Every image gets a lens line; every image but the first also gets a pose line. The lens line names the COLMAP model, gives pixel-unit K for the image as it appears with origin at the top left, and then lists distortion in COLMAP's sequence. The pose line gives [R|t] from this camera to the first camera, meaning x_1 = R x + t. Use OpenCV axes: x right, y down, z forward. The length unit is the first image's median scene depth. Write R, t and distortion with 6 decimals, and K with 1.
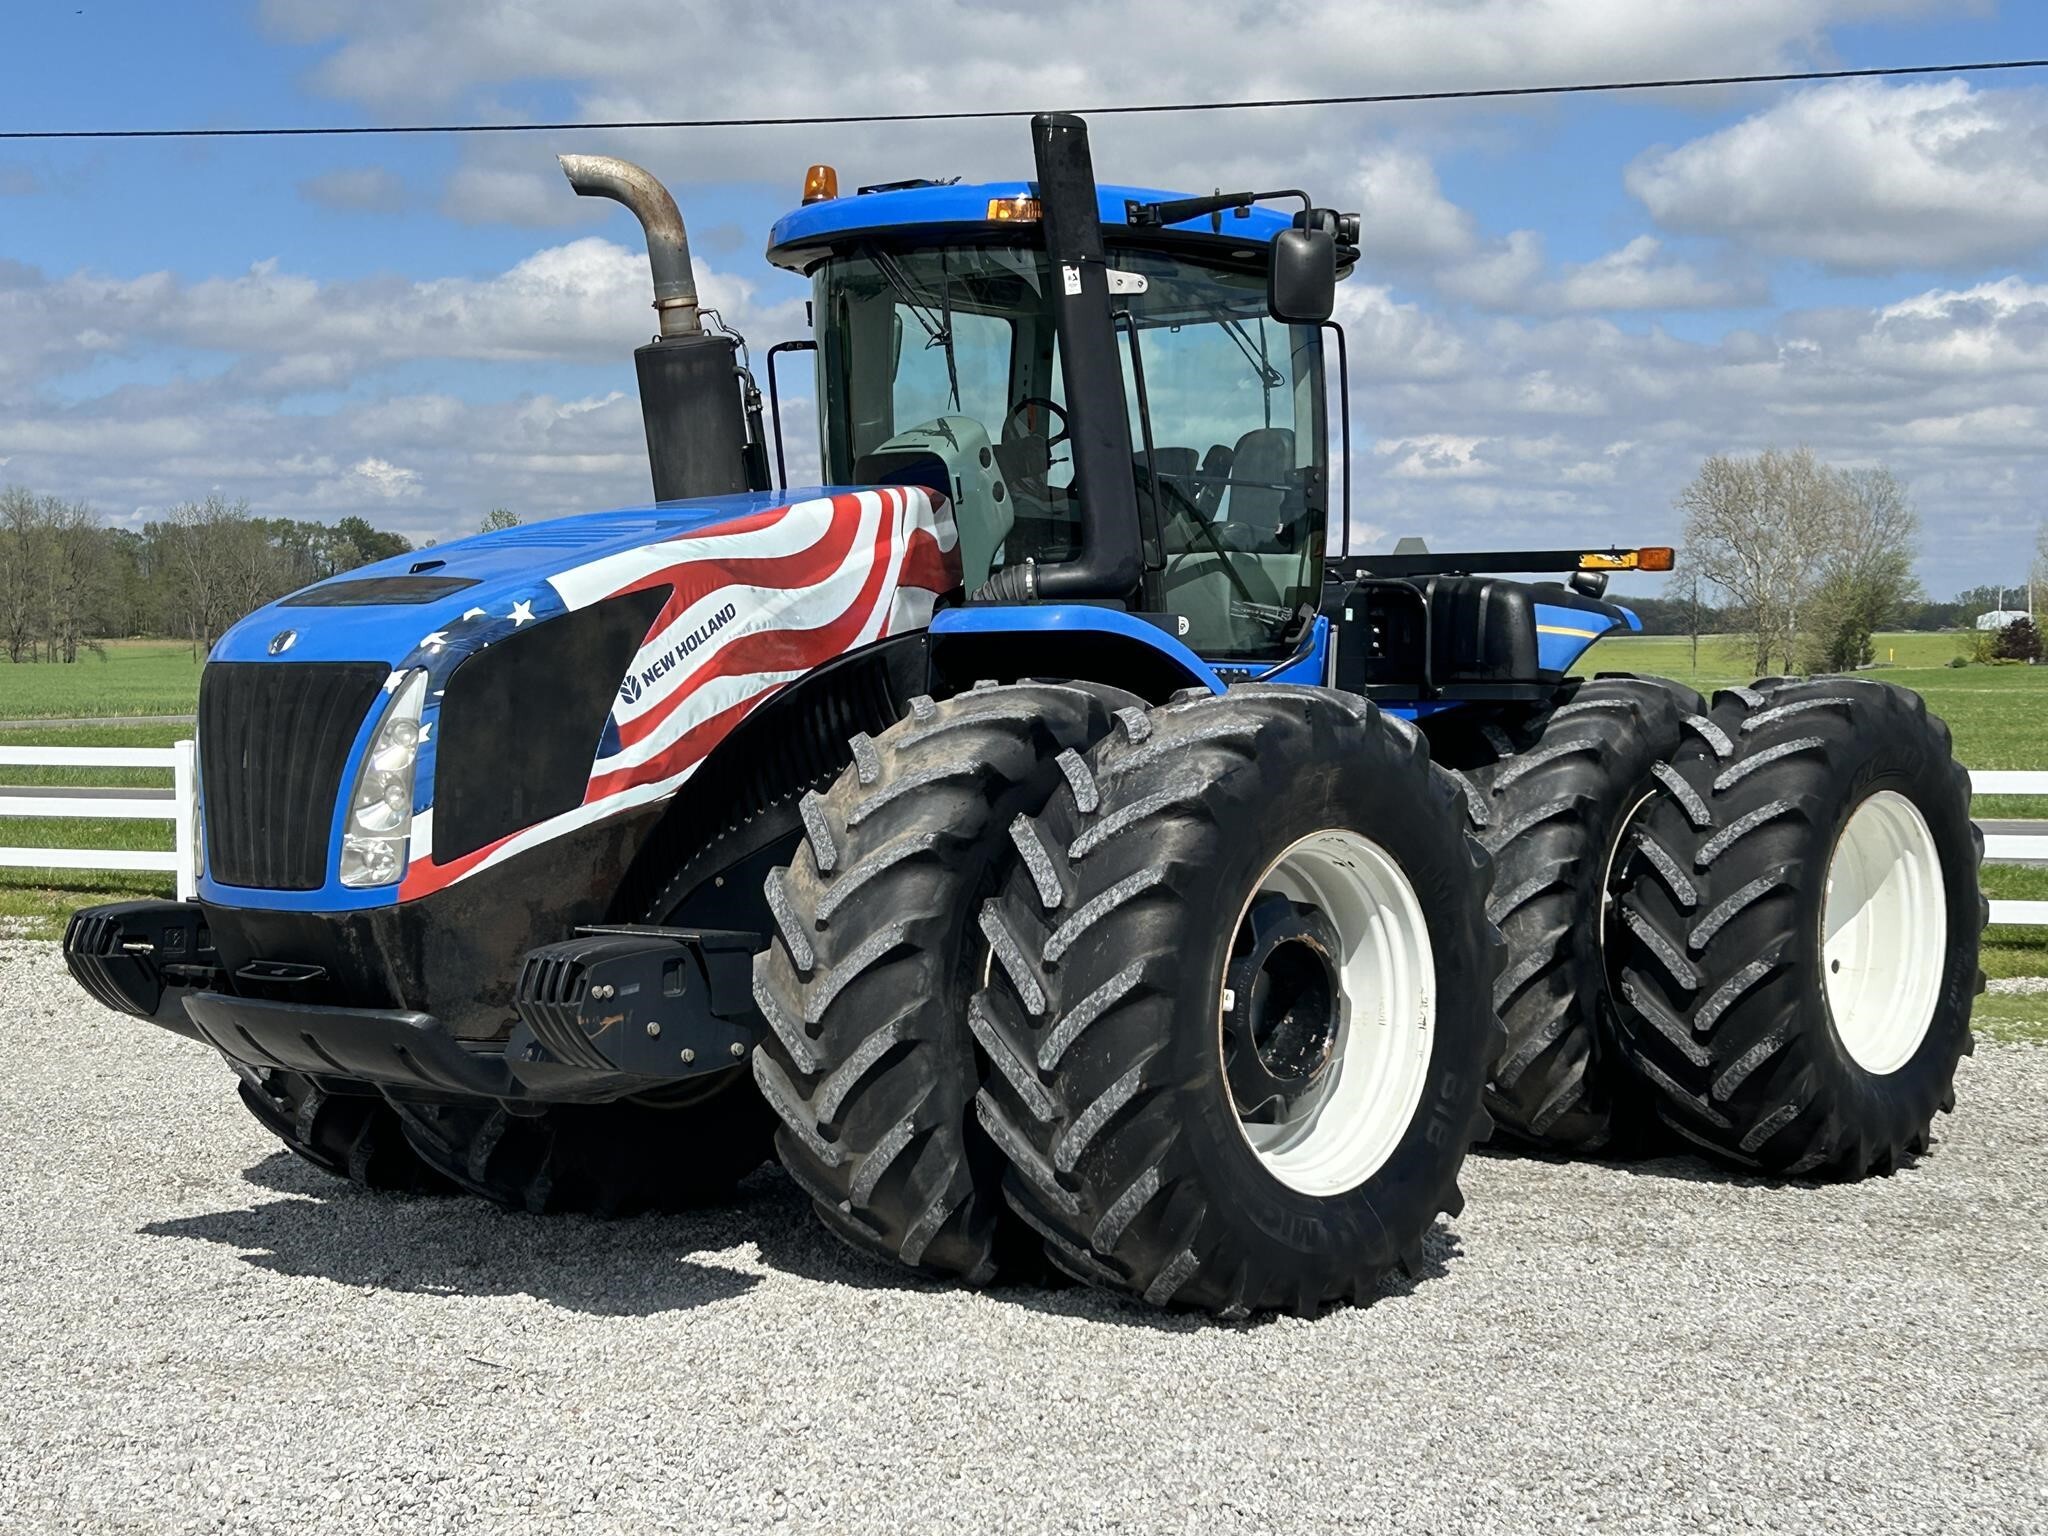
lens RADIAL K [[1505.4, 0, 1024.0], [0, 1505.4, 768.0], [0, 0, 1]] dist [0.007245, 0.000608]
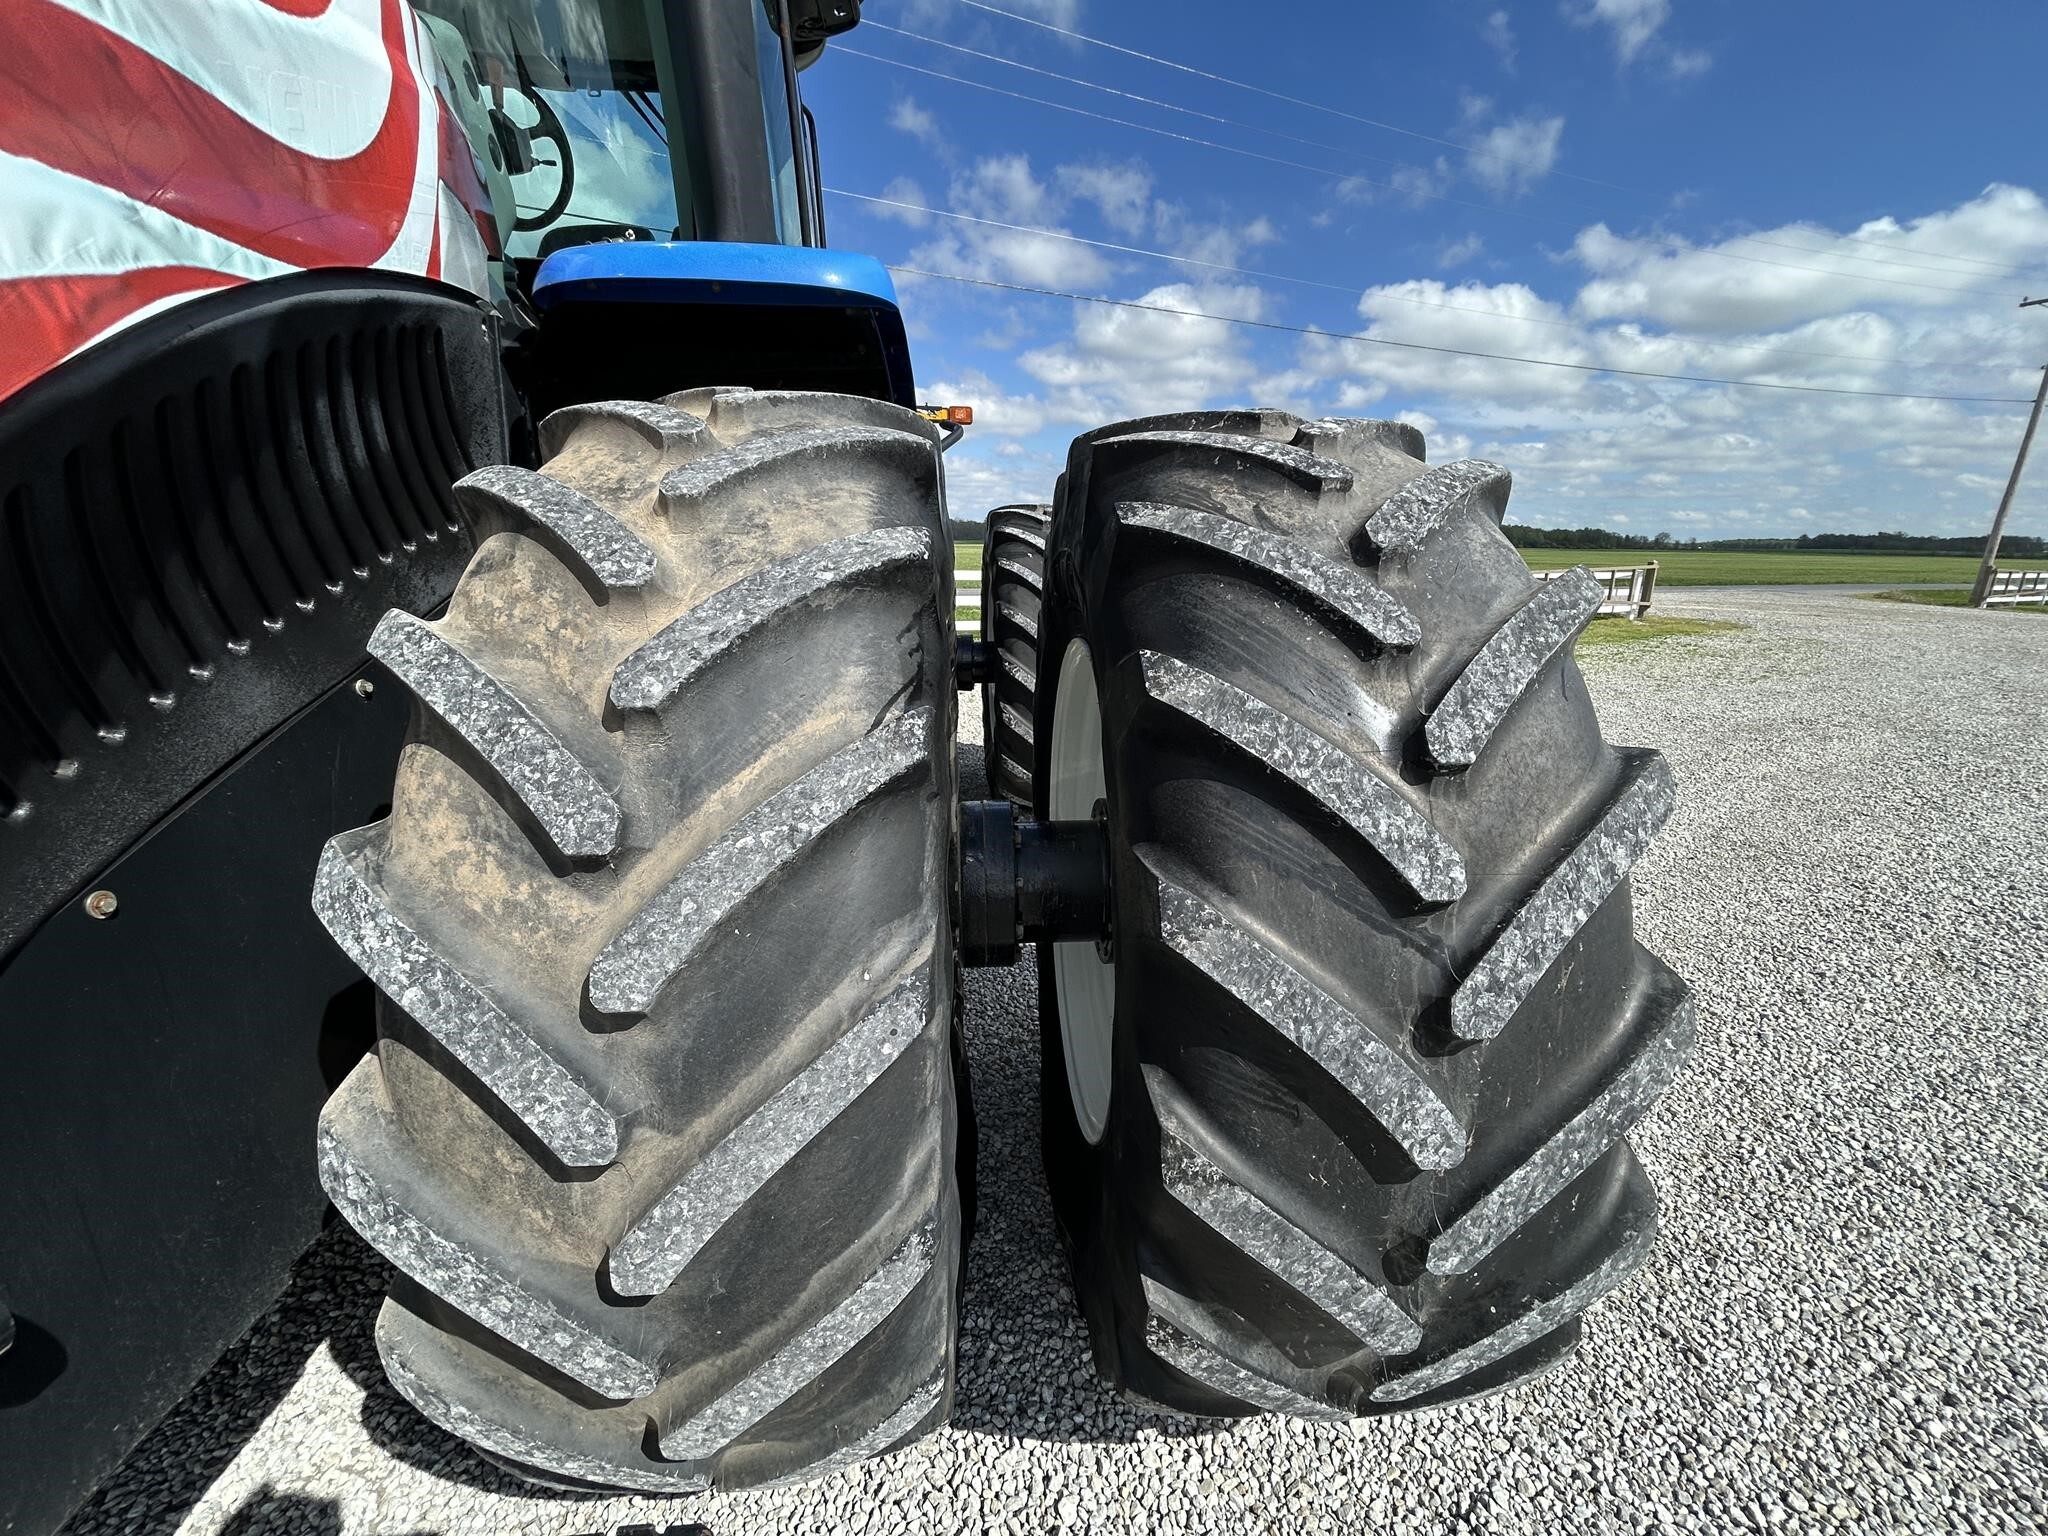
lens RADIAL K [[815.8, 0, 1024.0], [0, 815.8, 768.0], [0, 0, 1]] dist [-0.003098, -0.000226]
pose [[0.764926, -0.165884, 0.622391, -0.166368], [0.012732, 0.969974, 0.242876, 0.005805], [-0.643992, -0.177858, 0.744070, 0.802237]]
